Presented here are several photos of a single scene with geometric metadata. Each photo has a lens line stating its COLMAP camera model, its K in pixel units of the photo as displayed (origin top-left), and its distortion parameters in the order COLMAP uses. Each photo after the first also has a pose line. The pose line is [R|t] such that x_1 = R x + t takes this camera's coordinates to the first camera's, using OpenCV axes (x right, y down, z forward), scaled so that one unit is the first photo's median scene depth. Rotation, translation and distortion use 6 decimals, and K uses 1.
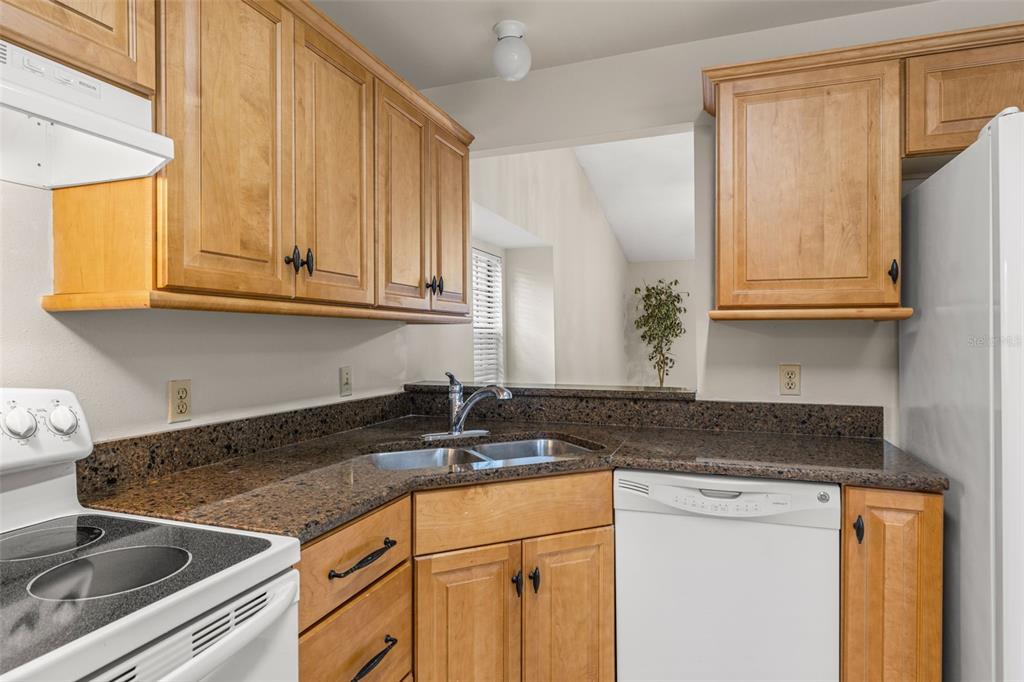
lens RADIAL K [[573.8, 0, 513.6], [0, 573.8, 338.2], [0, 0, 1]] dist [-0.000824, -0.000221]
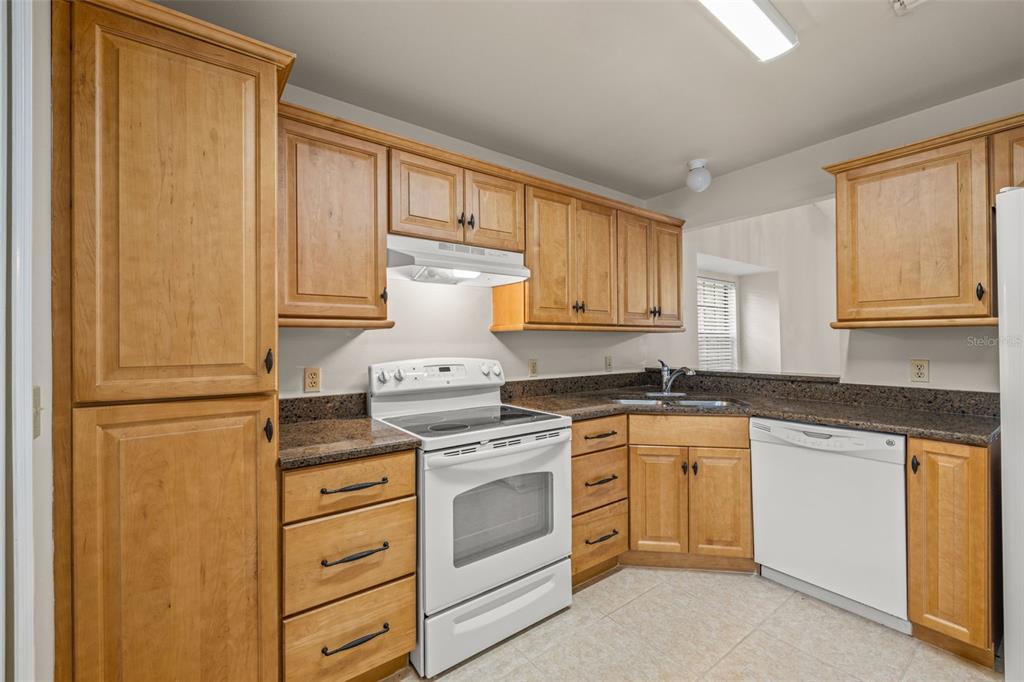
lens RADIAL K [[429.0, 0, 512.0], [0, 429.0, 341.0], [0, 0, 1]] dist [-0.000591, 0.000396]
pose [[0.834940, -0.003165, -0.550332, 0.295820], [0.002996, 0.999995, -0.001205, 0.000041], [0.550333, -0.000643, 0.834945, -0.487010]]
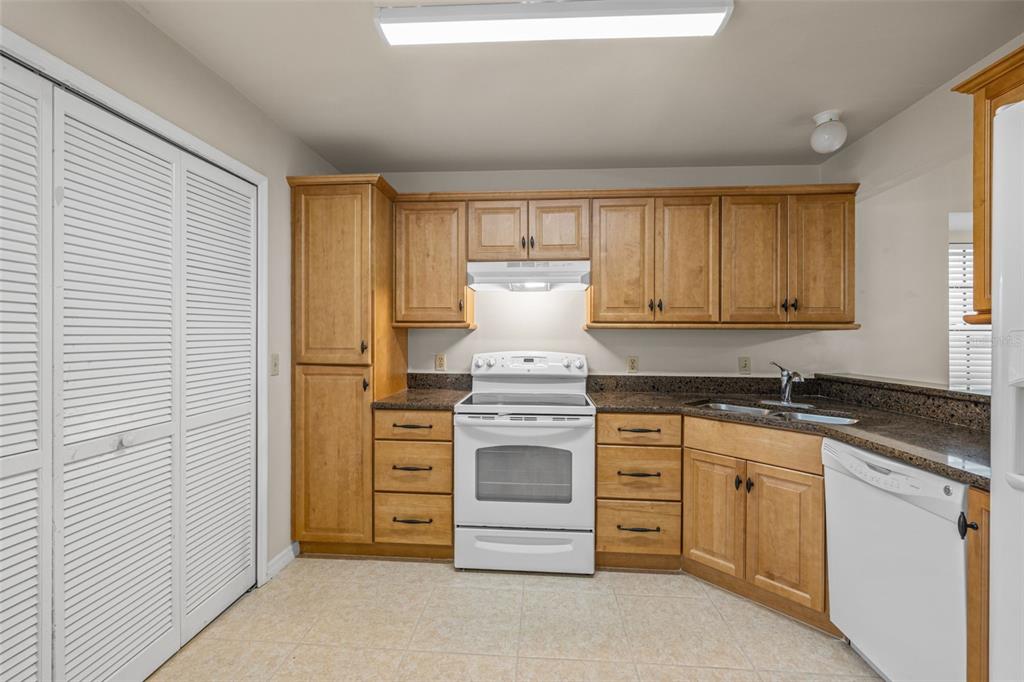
lens RADIAL K [[440.3, 0, 512.0], [0, 440.3, 341.0], [0, 0, 1]] dist [0.000425, -0.000041]
pose [[0.258869, 0.009230, -0.965868, 1.027918], [-0.007908, 0.999941, 0.007437, -0.001610], [0.965880, 0.005713, 0.258927, 0.001041]]
